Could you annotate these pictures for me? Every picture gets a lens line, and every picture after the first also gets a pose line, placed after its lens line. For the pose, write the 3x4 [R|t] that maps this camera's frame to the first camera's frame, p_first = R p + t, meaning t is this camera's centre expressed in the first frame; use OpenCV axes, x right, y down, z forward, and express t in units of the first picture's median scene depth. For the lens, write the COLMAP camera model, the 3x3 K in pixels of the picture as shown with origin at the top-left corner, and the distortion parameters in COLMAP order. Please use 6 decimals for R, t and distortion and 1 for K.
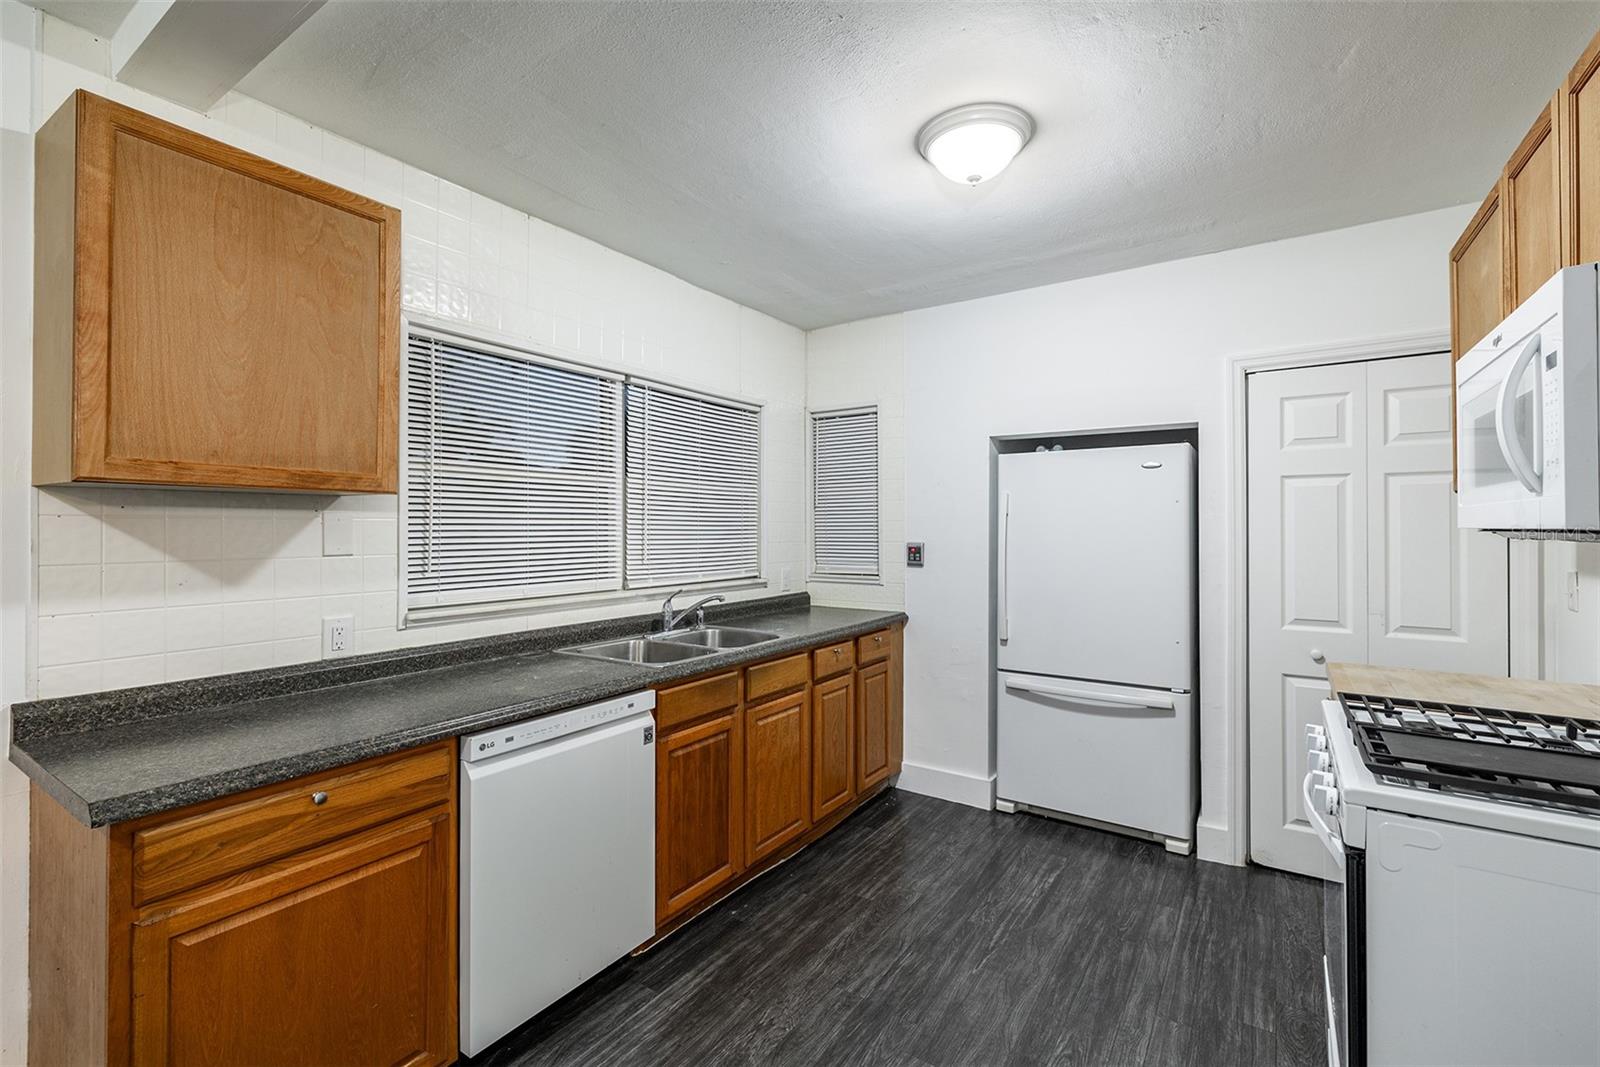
lens RADIAL K [[702.4, 0, 793.3], [0, 702.4, 521.7], [0, 0, 1]] dist [0.001369, -0.000121]
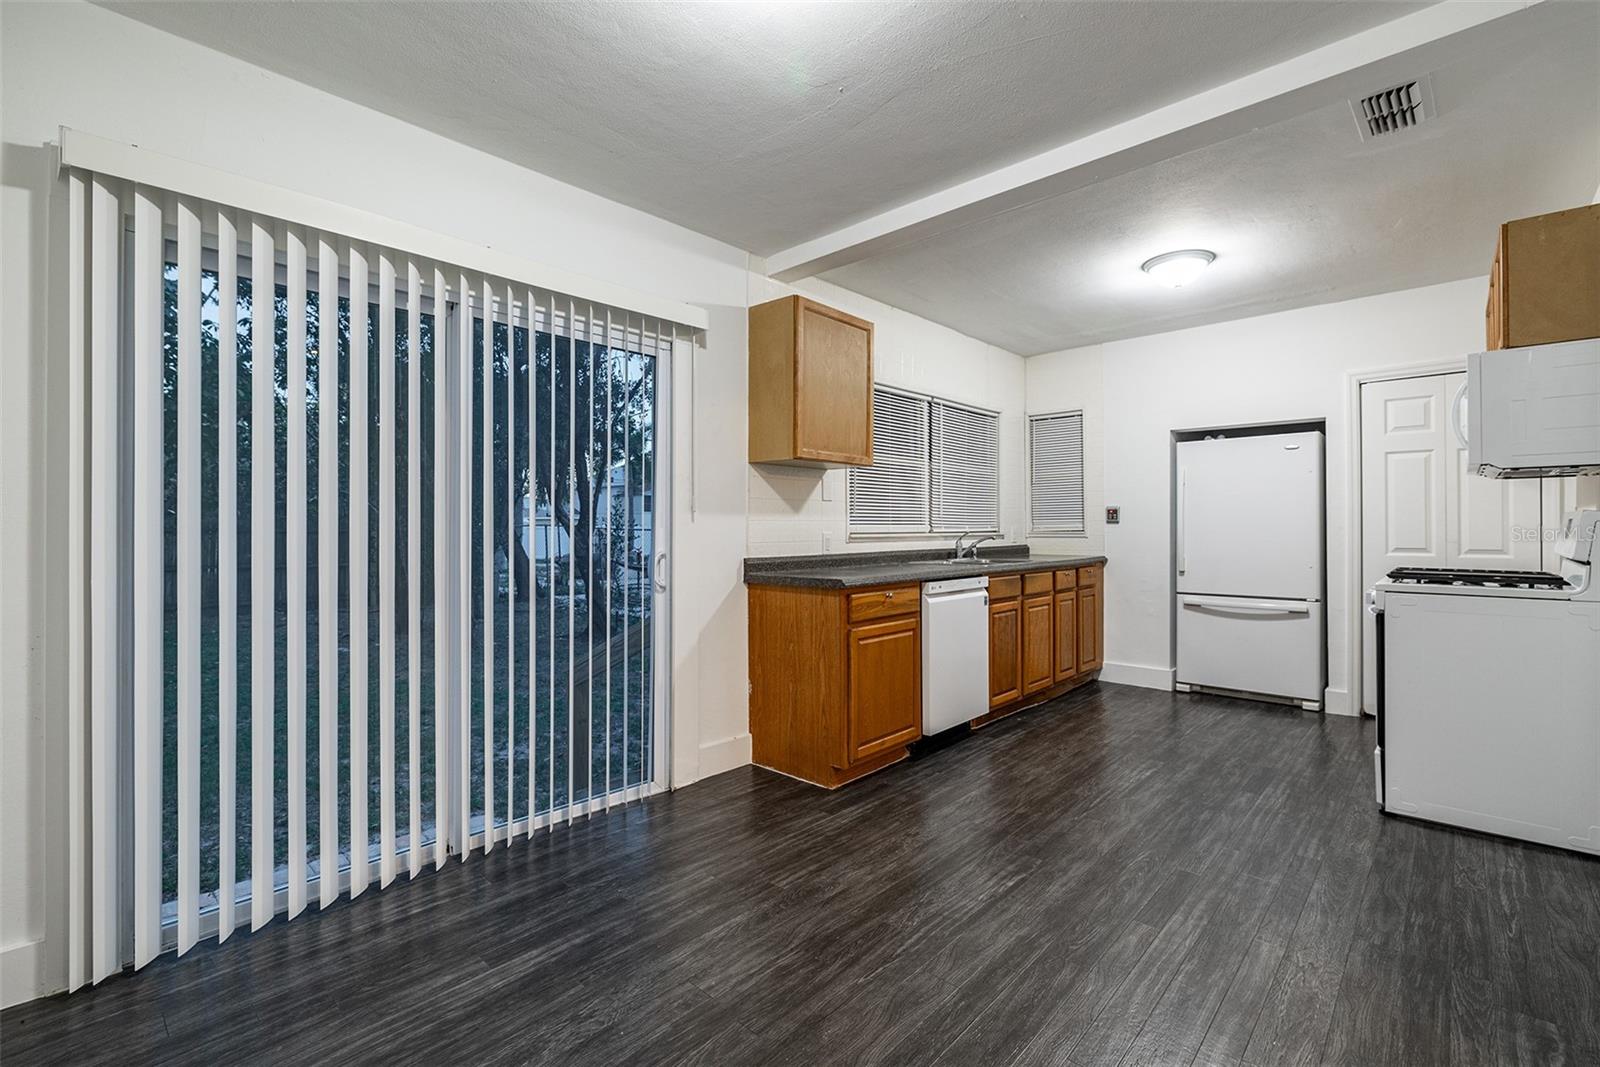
lens RADIAL K [[716.7, 0, 805.2], [0, 716.7, 526.2], [0, 0, 1]] dist [-0.002728, 0.000279]
pose [[0.989905, -0.005259, -0.141632, -0.292538], [0.006082, 0.999967, 0.005374, 0.071974], [0.141599, -0.006181, 0.989905, -0.641547]]
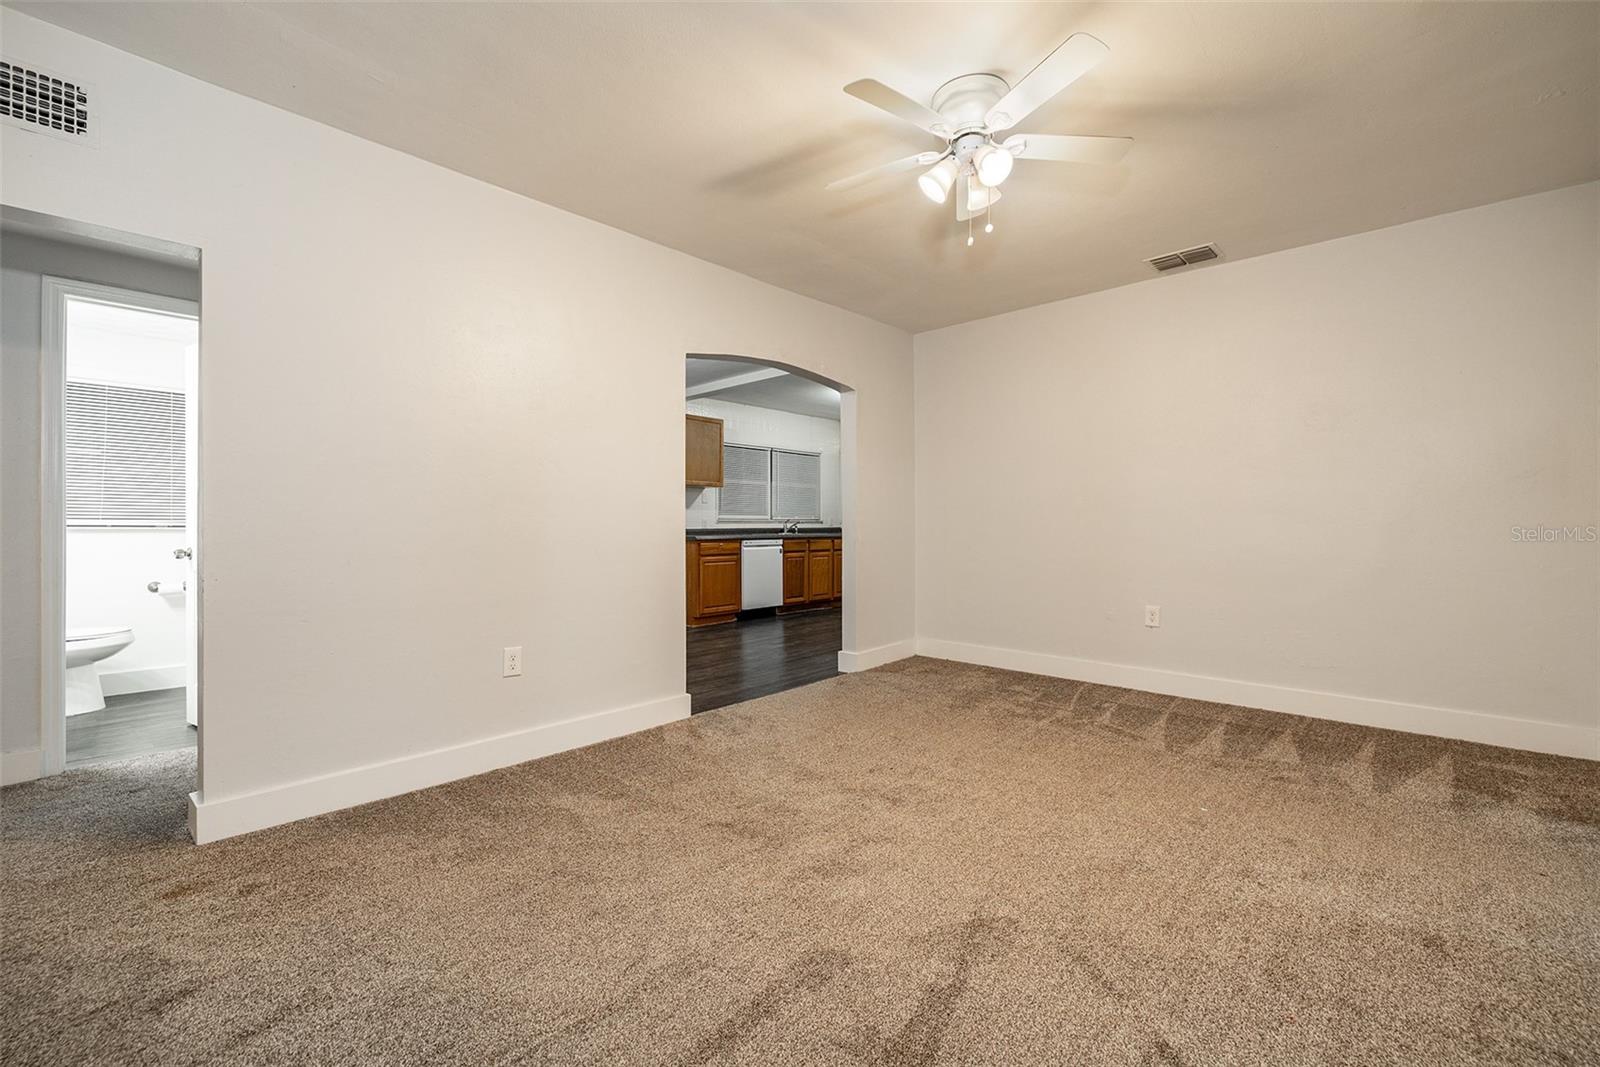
lens RADIAL K [[675.0, 0, 799.3], [0, 675.0, 527.7], [0, 0, 1]] dist [0.002938, -0.000079]
pose [[0.989034, 0.000240, -0.147691, 0.308120], [0.001668, 0.999917, 0.012797, 0.095519], [0.147682, -0.012903, 0.988951, -1.852499]]
